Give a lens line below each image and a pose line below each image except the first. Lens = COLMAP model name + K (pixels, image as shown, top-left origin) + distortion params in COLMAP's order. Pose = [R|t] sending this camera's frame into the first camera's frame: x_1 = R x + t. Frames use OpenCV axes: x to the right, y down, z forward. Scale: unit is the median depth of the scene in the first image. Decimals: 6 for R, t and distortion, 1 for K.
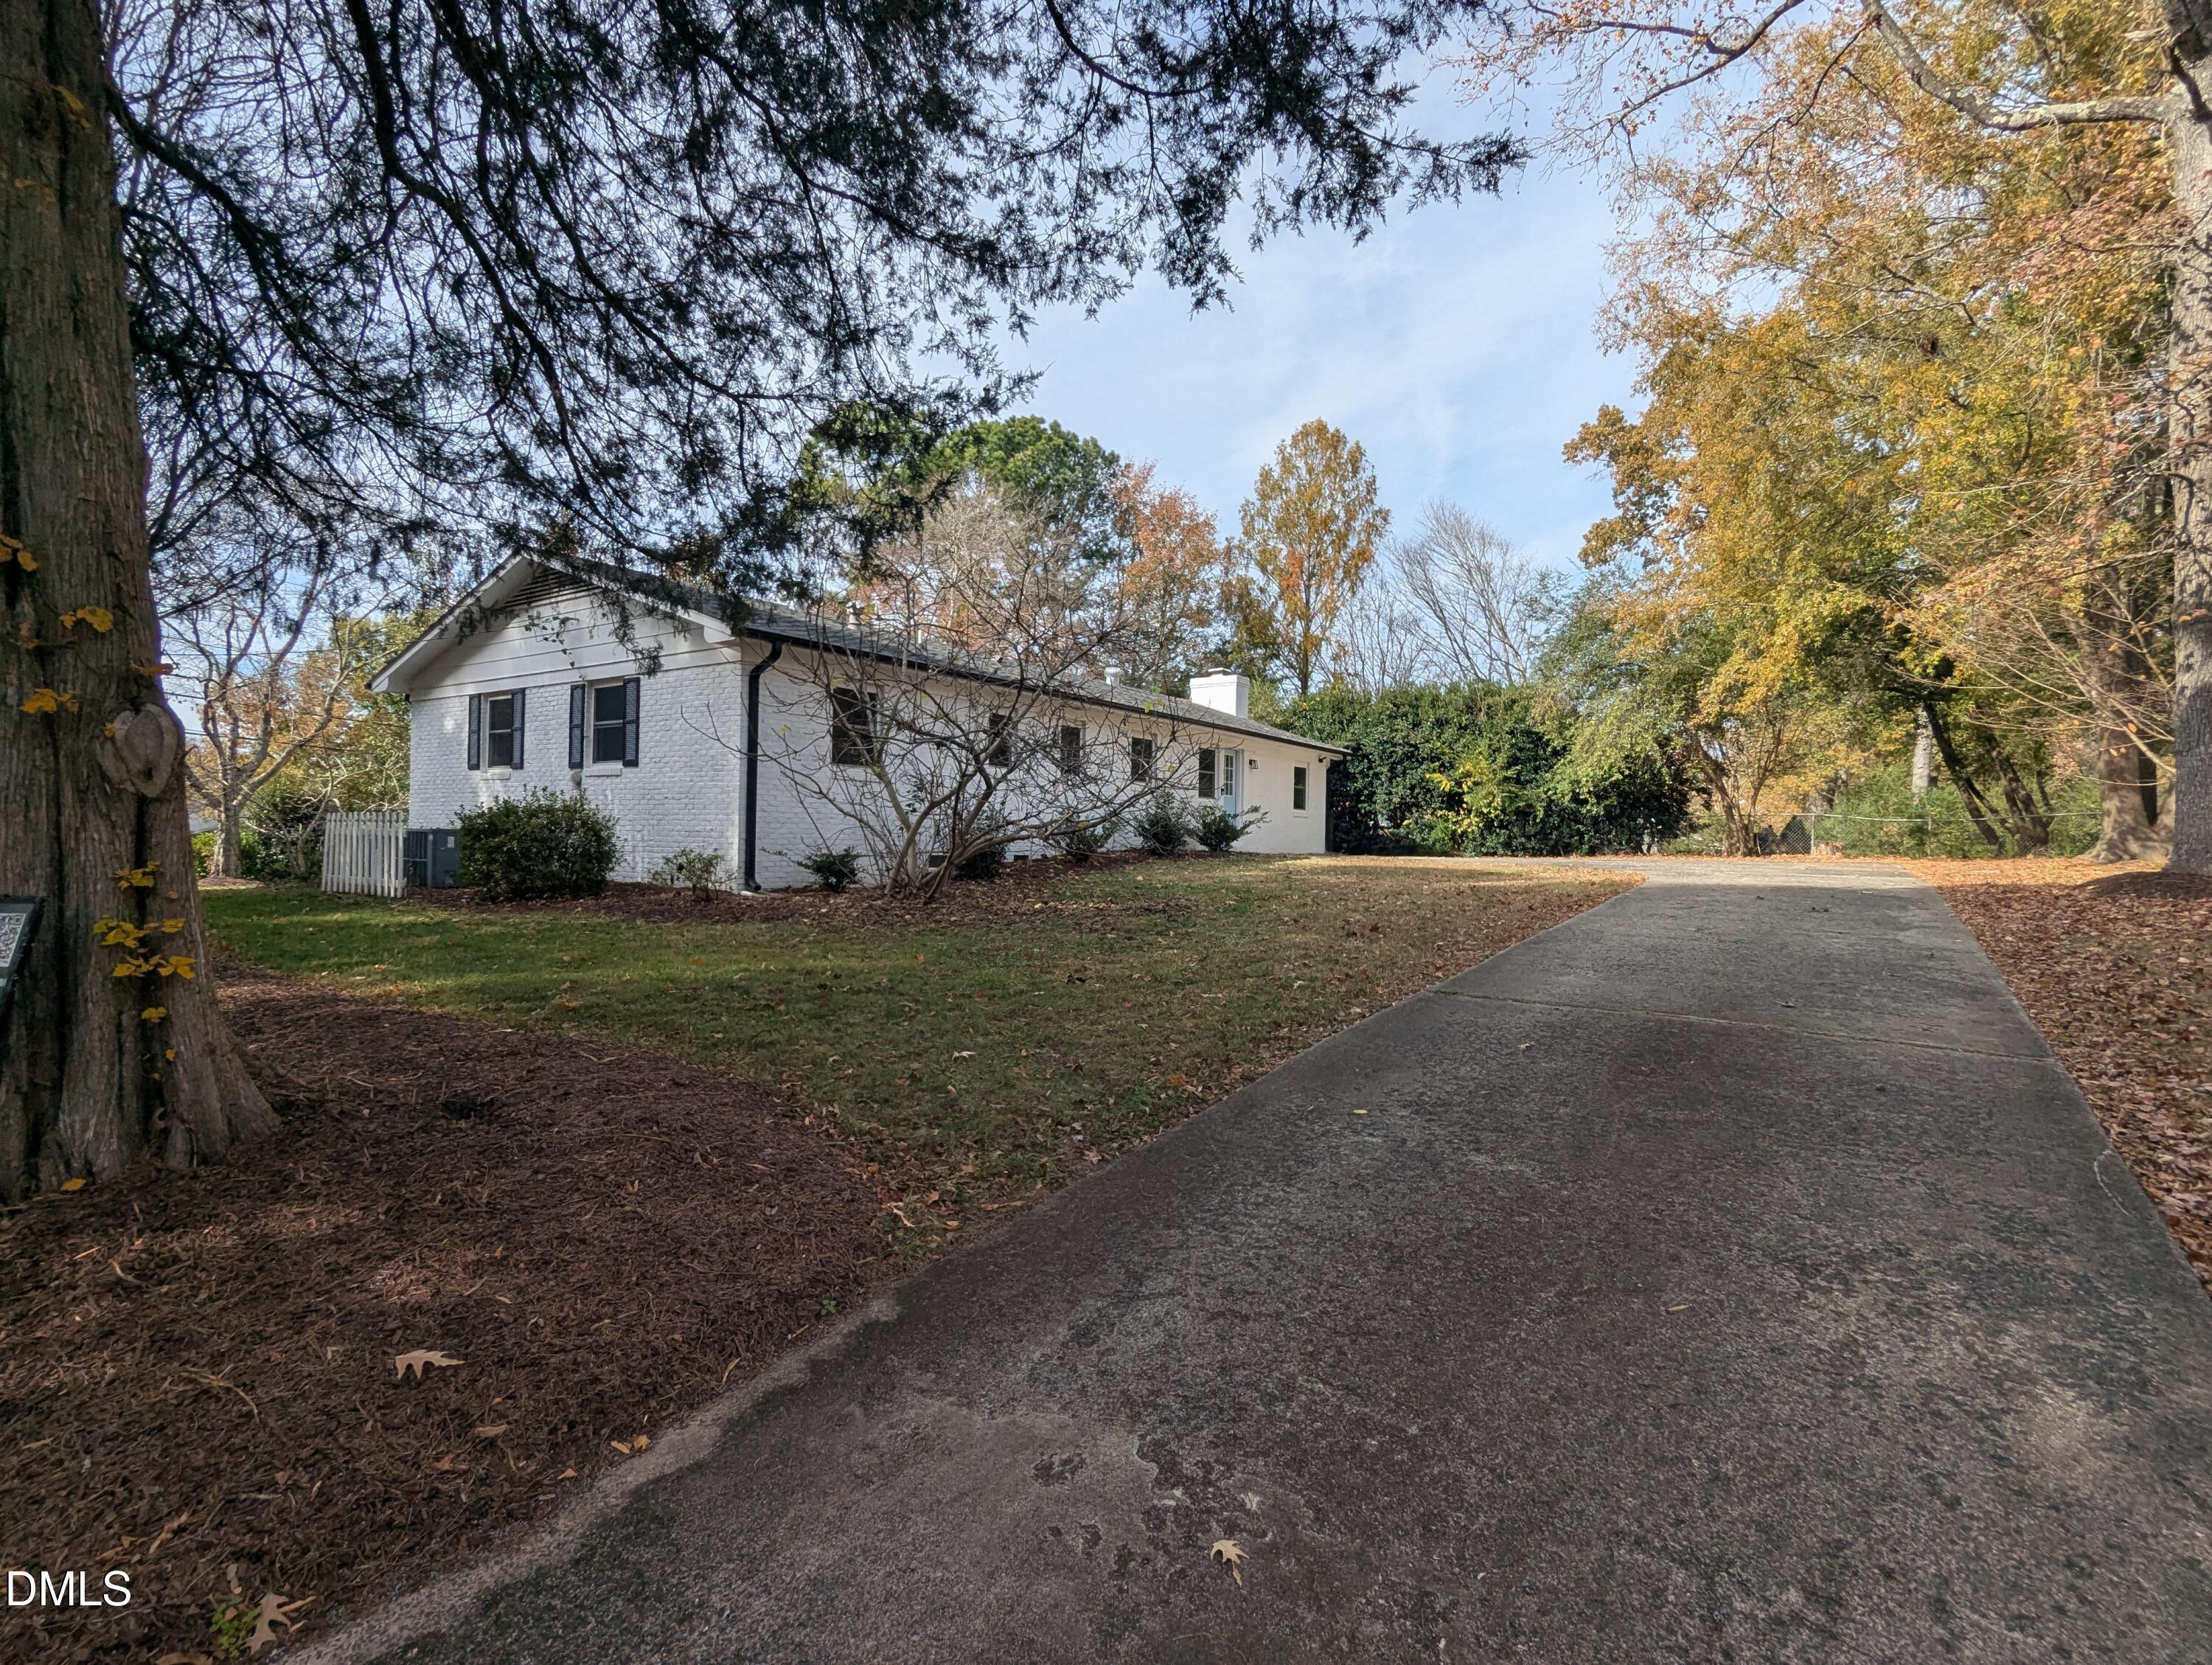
lens RADIAL K [[1038.1, 0, 1107.7], [0, 1038.1, 833.7], [0, 0, 1]] dist [0.003664, 0.000471]
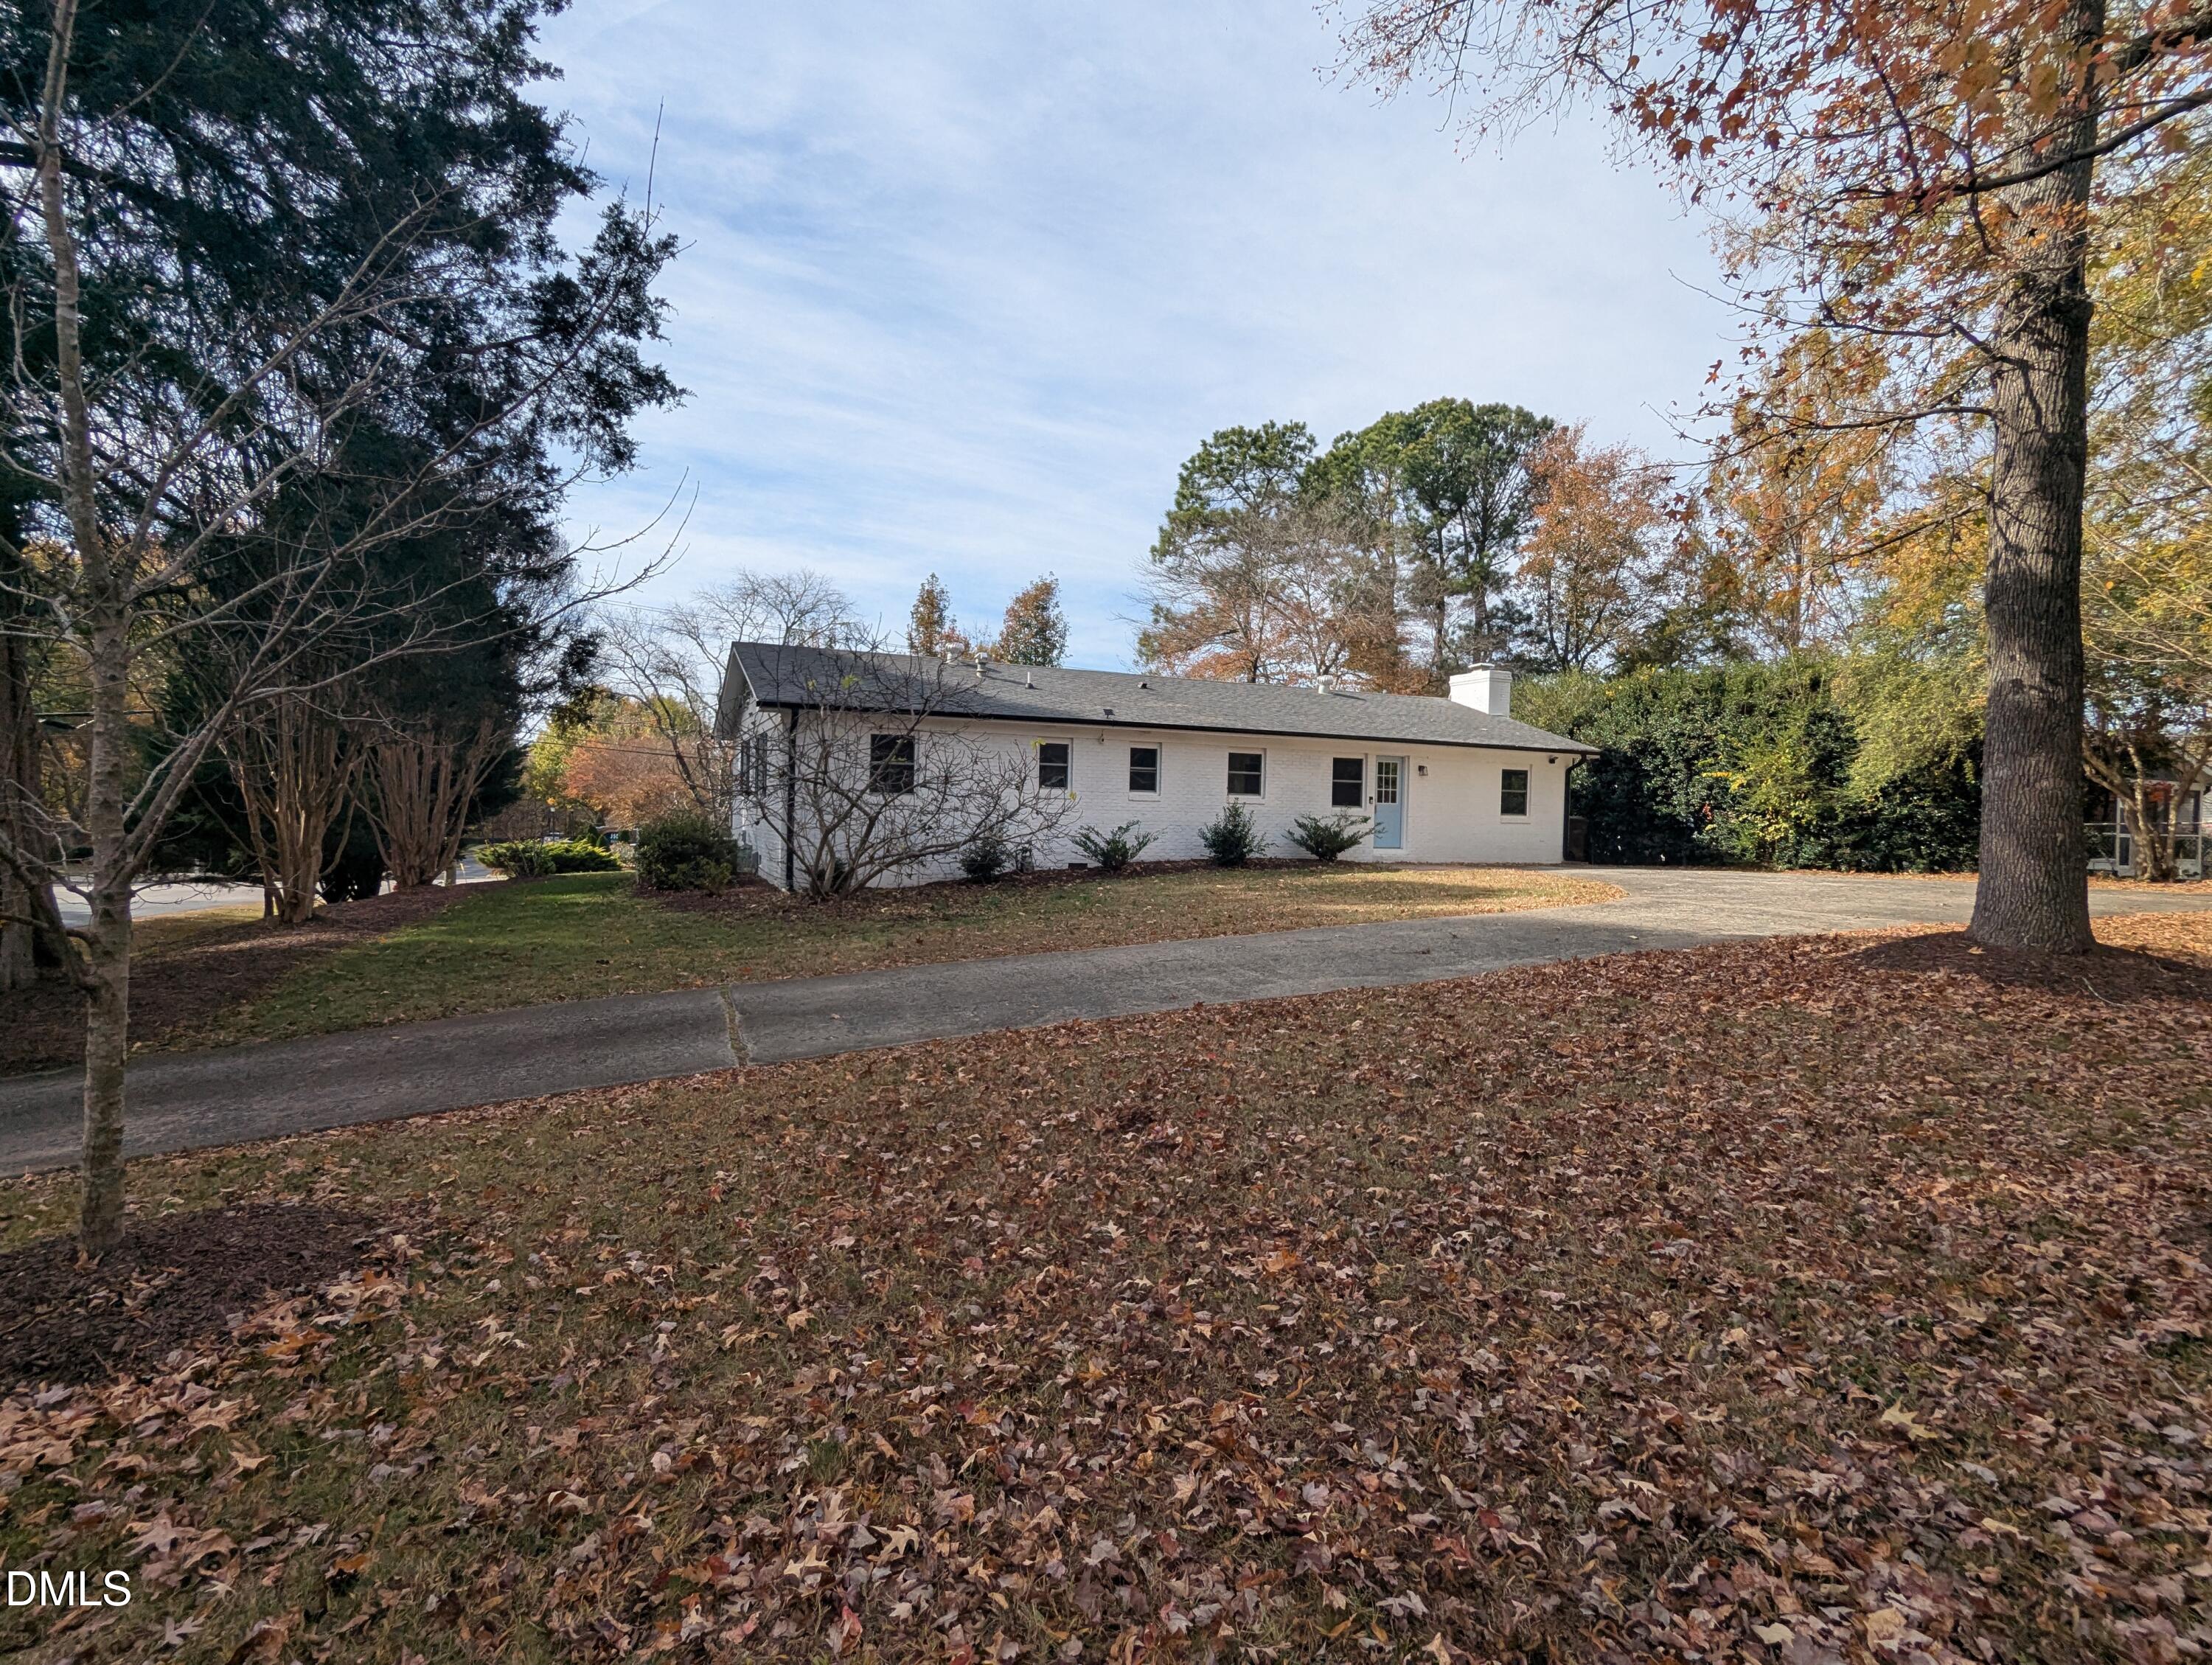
lens RADIAL K [[1038.1, 0, 1109.9], [0, 1038.1, 840.2], [0, 0, 1]] dist [0.003664, 0.000471]
pose [[0.857772, 0.012329, -0.513882, 0.326517], [-0.002492, 0.999800, 0.019827, -0.017194], [0.514024, -0.015726, 0.857631, 0.012415]]
